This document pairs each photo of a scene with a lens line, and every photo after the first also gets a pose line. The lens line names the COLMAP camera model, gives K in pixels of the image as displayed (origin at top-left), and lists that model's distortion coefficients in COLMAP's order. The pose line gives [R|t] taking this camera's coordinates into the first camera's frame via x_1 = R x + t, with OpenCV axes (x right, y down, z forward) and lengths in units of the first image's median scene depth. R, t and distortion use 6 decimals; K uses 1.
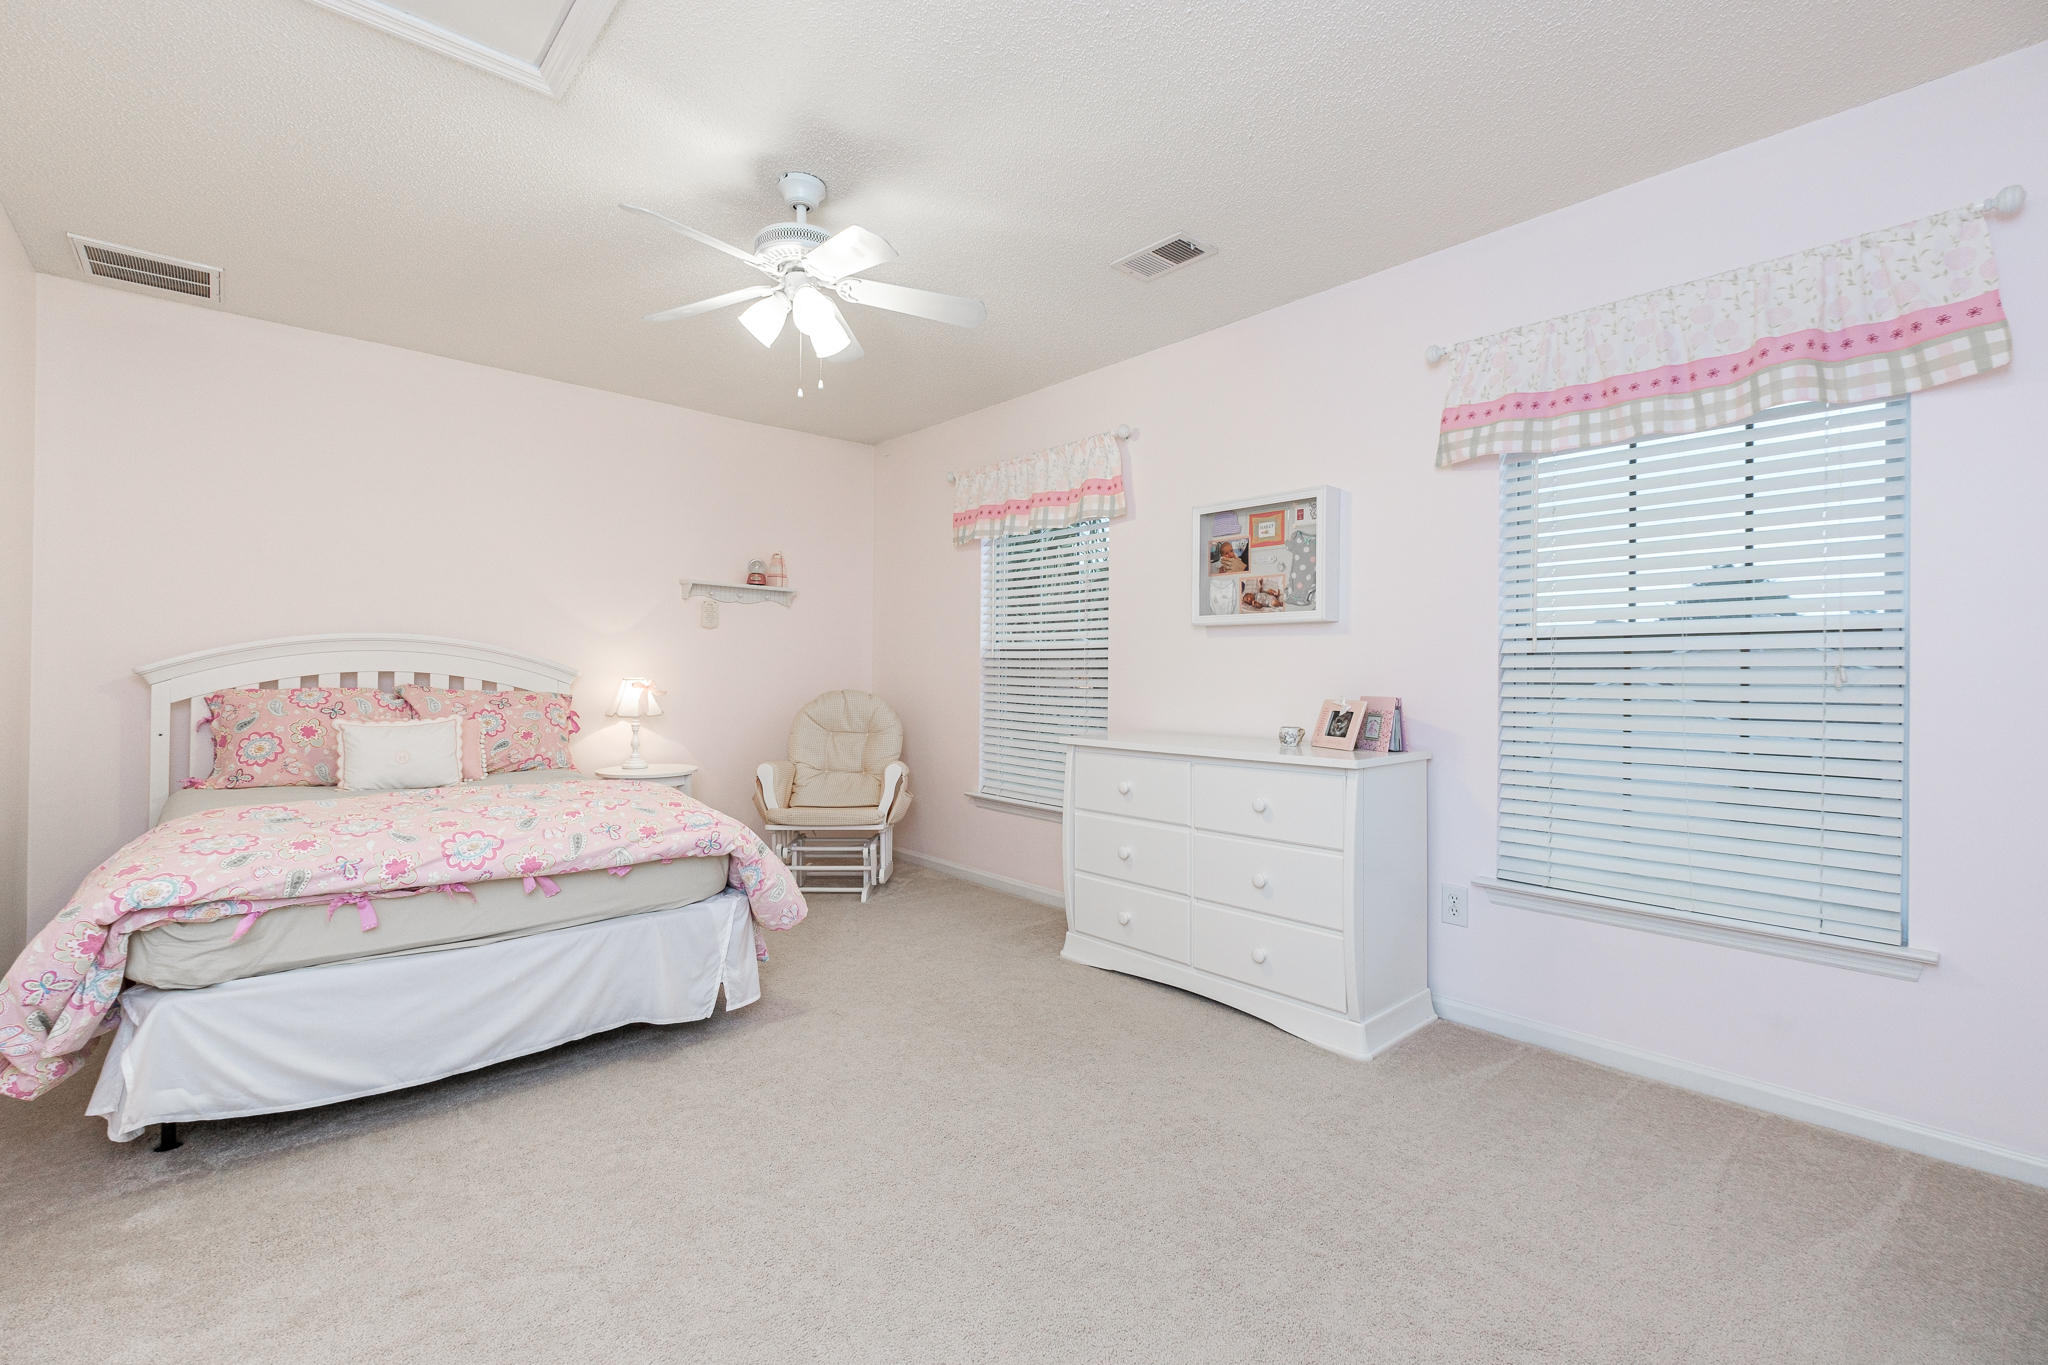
lens RADIAL K [[892.8, 0, 1011.4], [0, 892.8, 668.2], [0, 0, 1]] dist [0.003625, -0.005798]
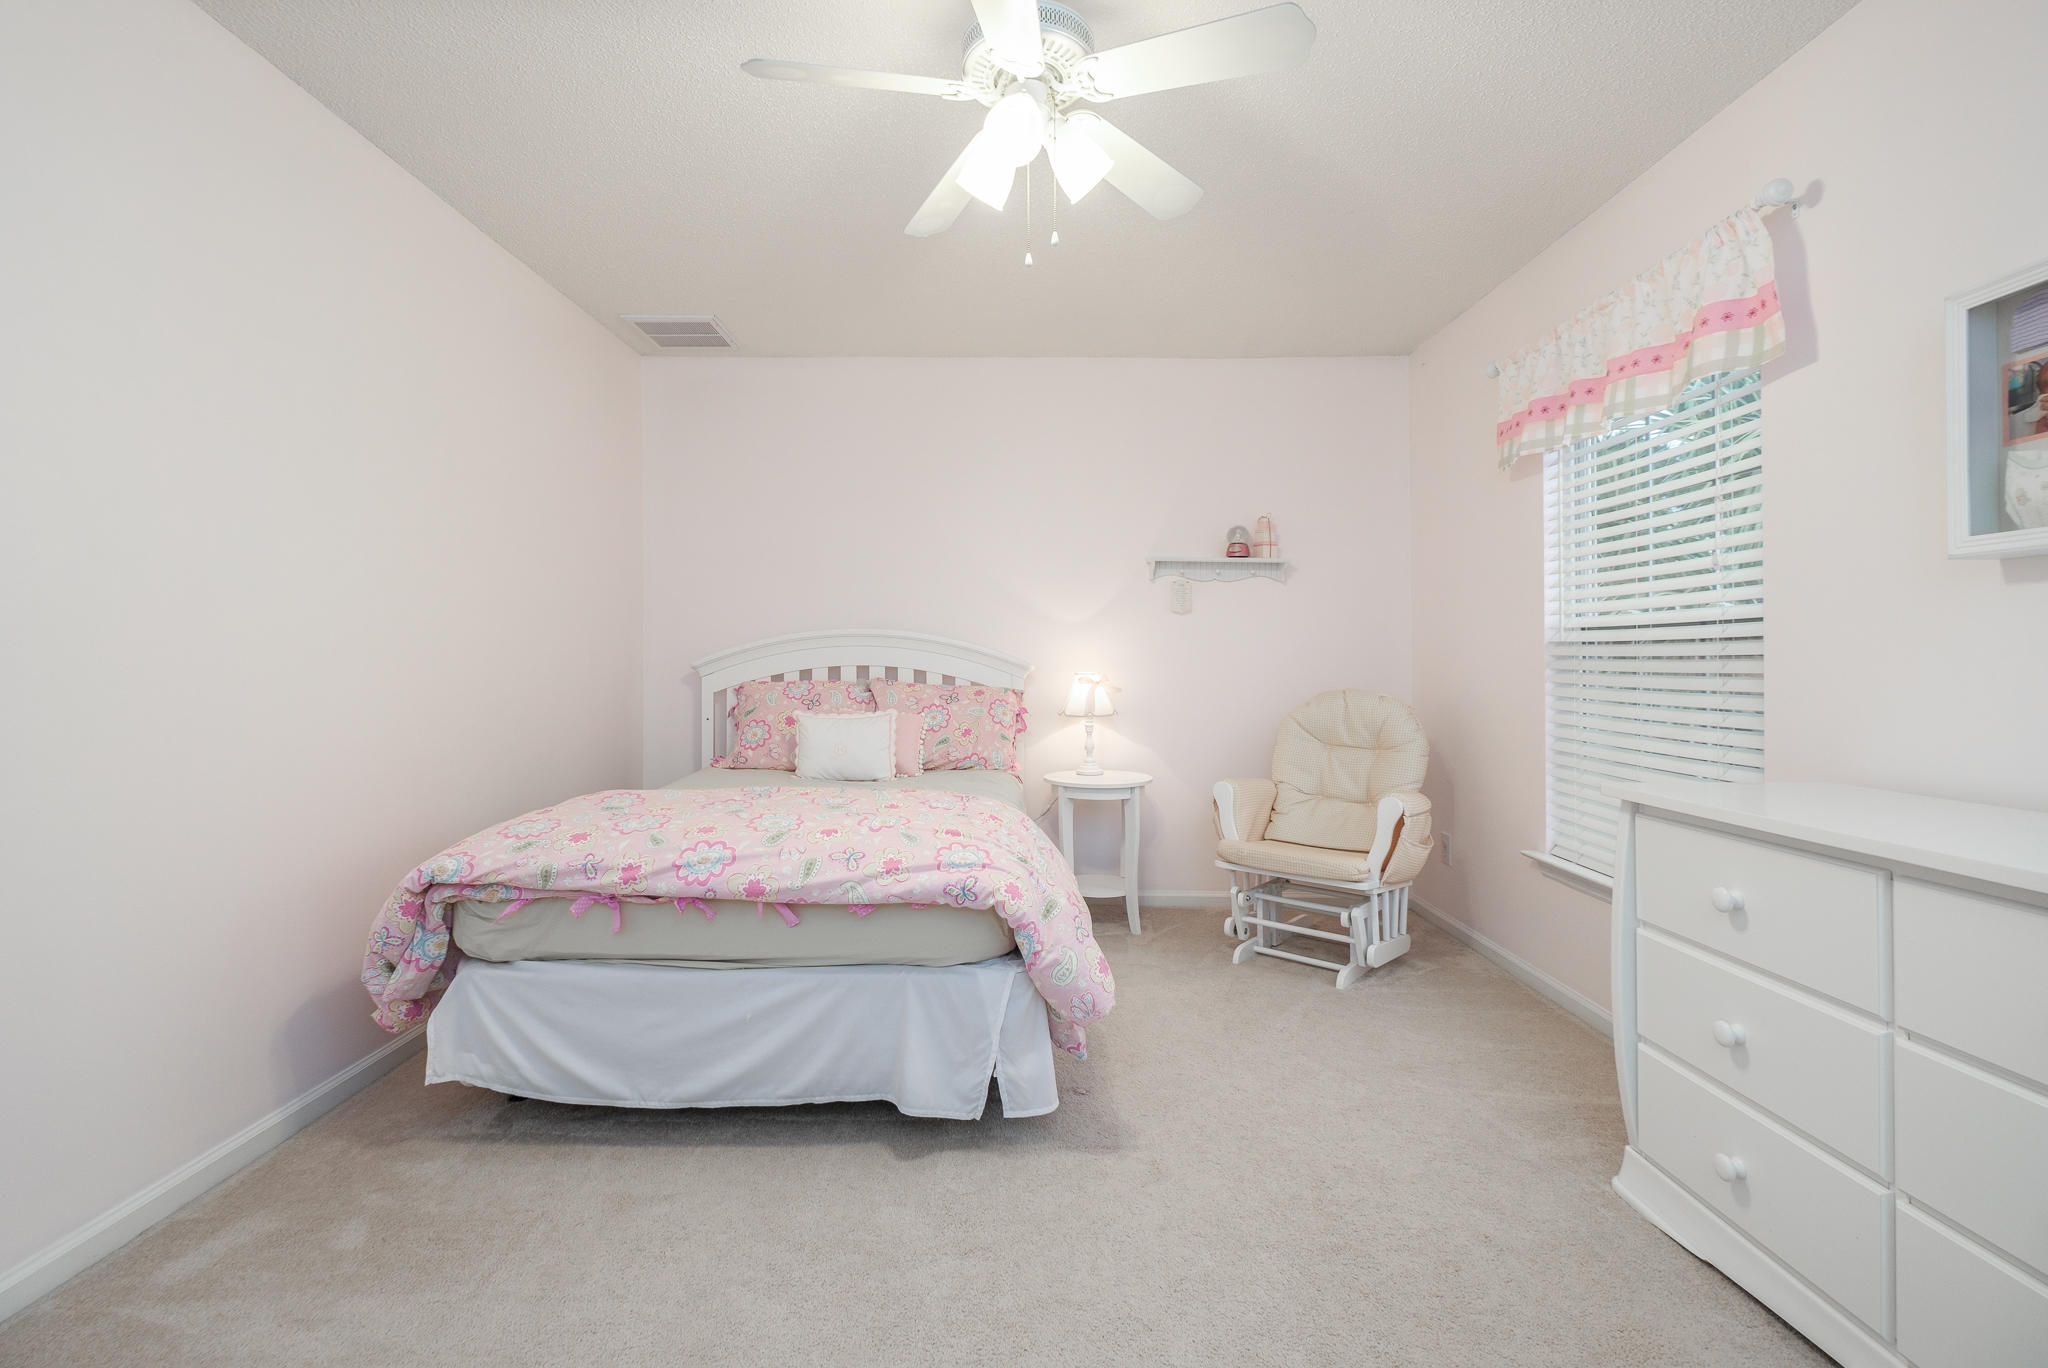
lens RADIAL K [[915.5, 0, 1013.4], [0, 915.5, 656.8], [0, 0, 1]] dist [0.001764, -0.001220]
pose [[0.740362, -0.009148, -0.672147, 0.163747], [0.005572, 0.999957, -0.007473, 0.002349], [0.672186, 0.001787, 0.740380, 0.340899]]
